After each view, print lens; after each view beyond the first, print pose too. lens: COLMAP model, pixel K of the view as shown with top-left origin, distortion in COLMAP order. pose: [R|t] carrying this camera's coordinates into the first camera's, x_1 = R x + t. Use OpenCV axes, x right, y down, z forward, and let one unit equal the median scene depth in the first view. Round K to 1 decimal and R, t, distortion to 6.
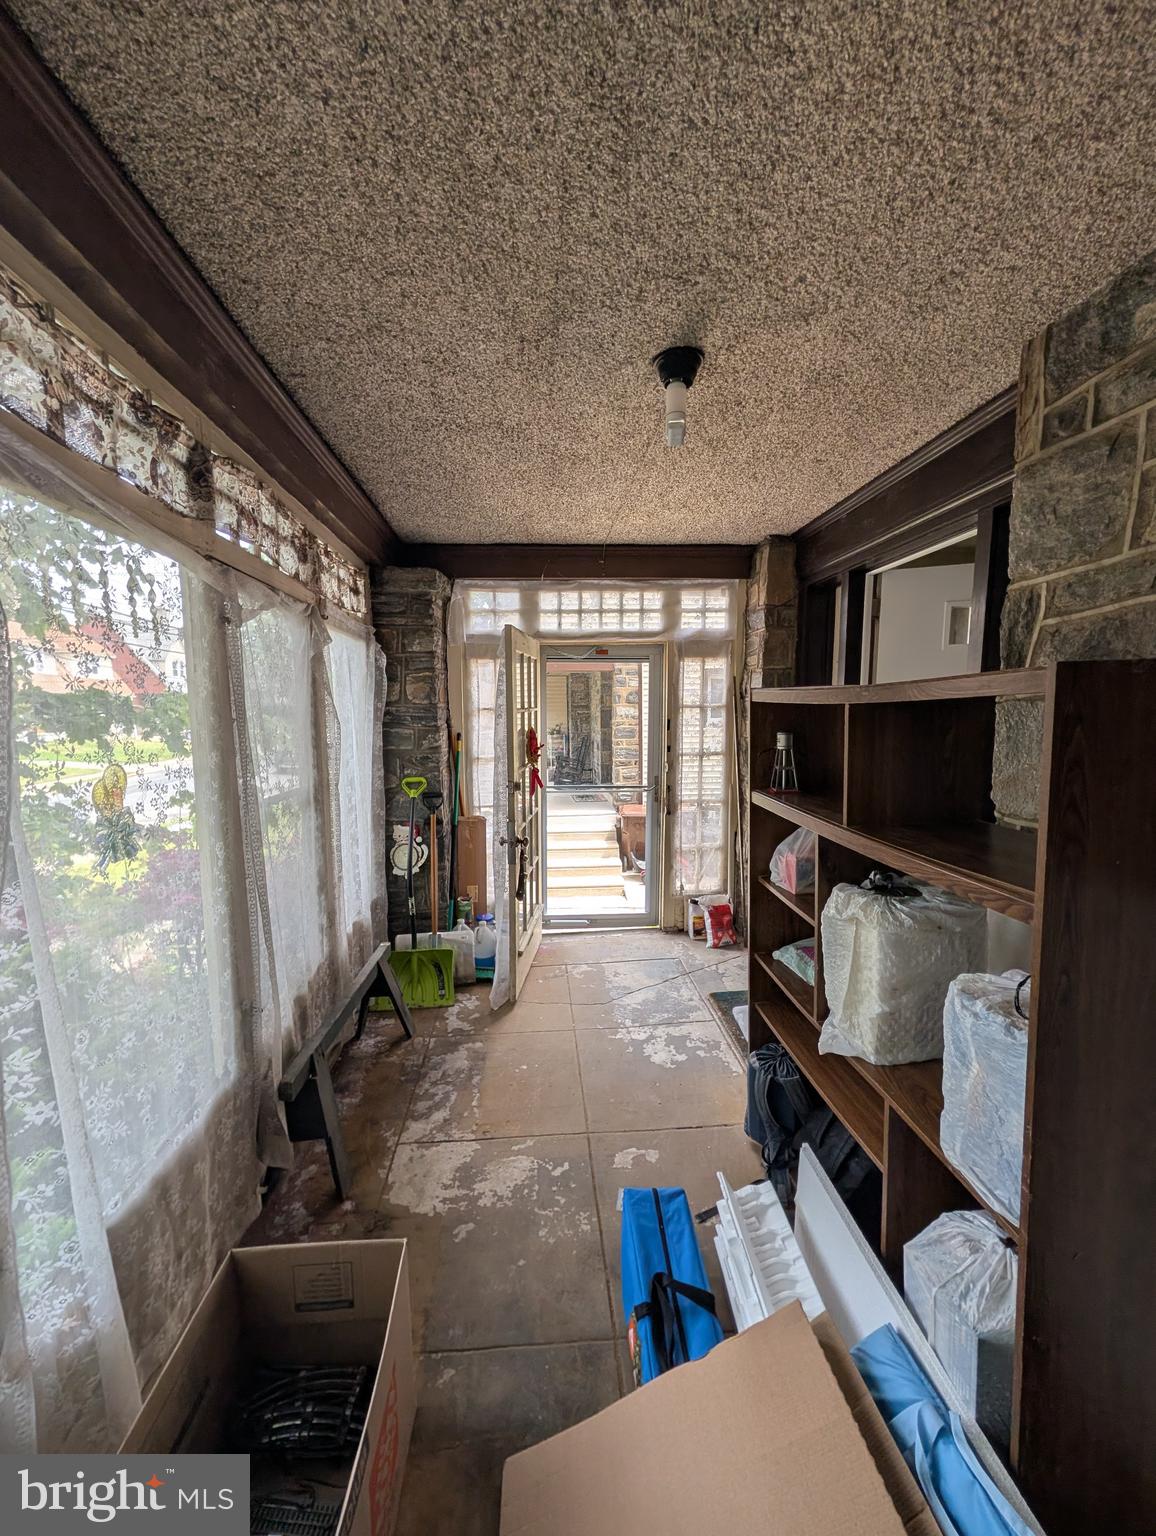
lens RADIAL K [[608.8, 0, 578.8], [0, 608.8, 765.9], [0, 0, 1]] dist [0.001545, -0.000779]
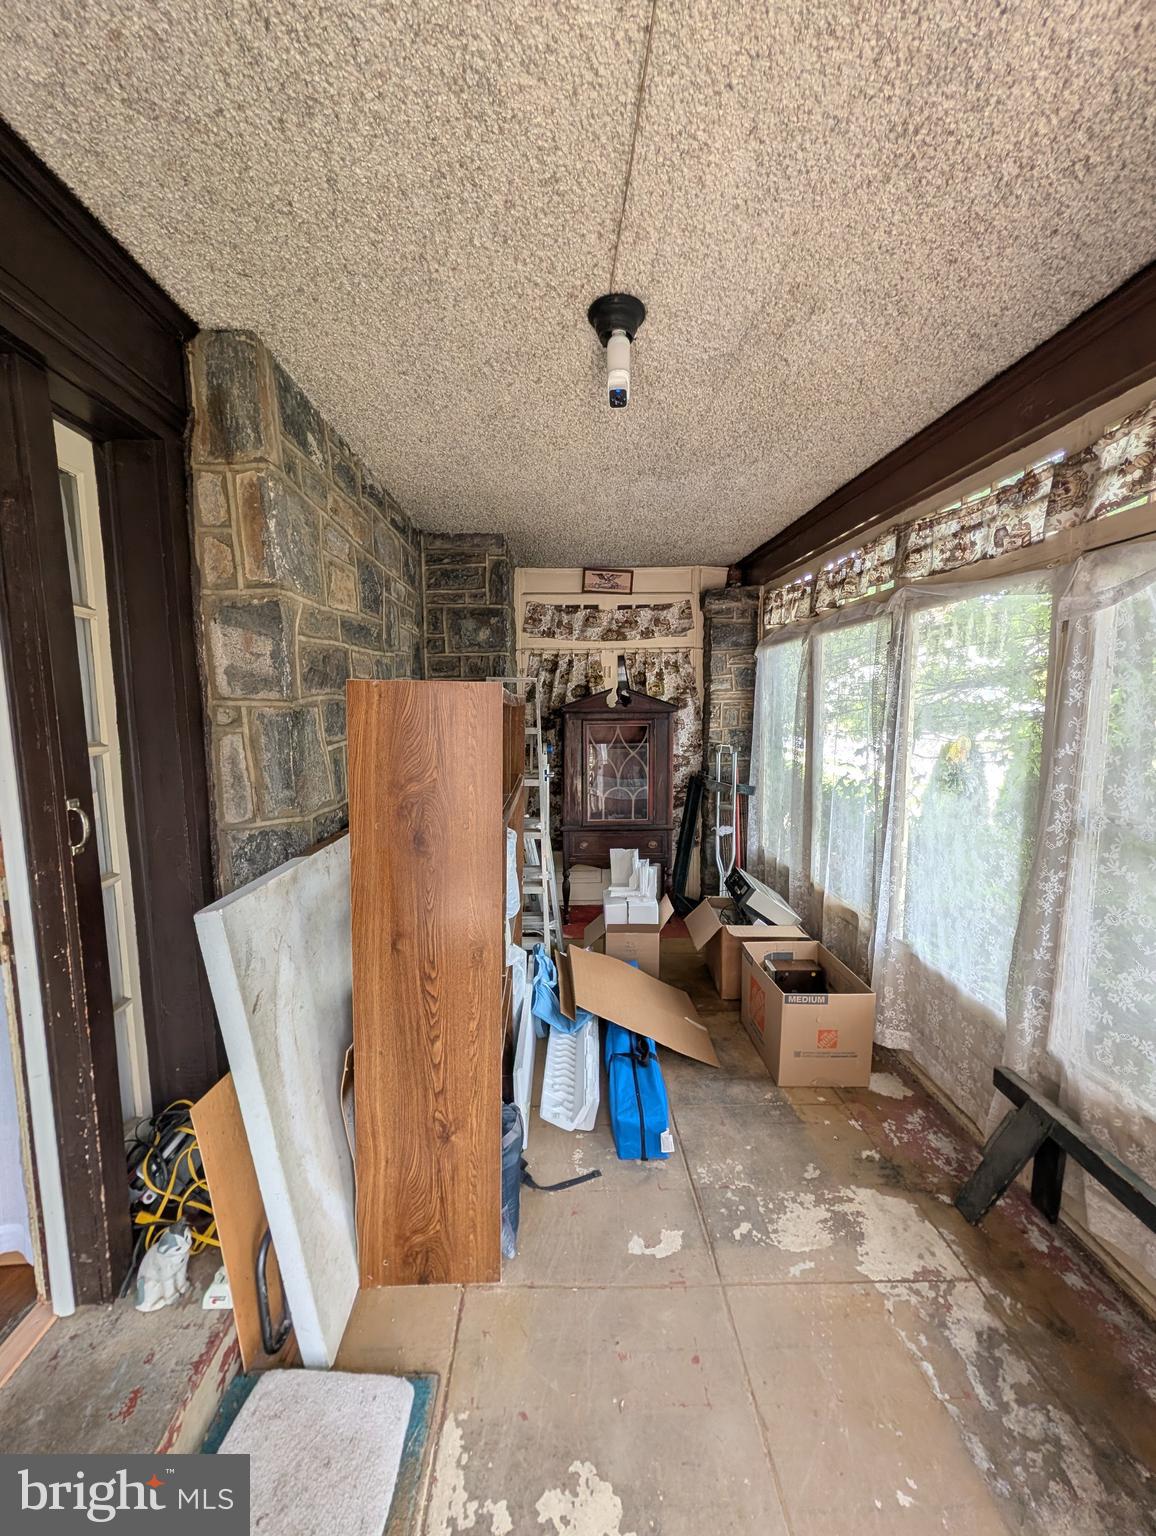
lens RADIAL K [[608.8, 0, 574.6], [0, 608.8, 764.8], [0, 0, 1]] dist [0.001545, -0.000779]
pose [[-0.999042, -0.000392, 0.043771, 0.170646], [0.008780, 0.977846, 0.209142, -0.172541], [-0.042883, 0.209326, -0.976905, 1.699208]]
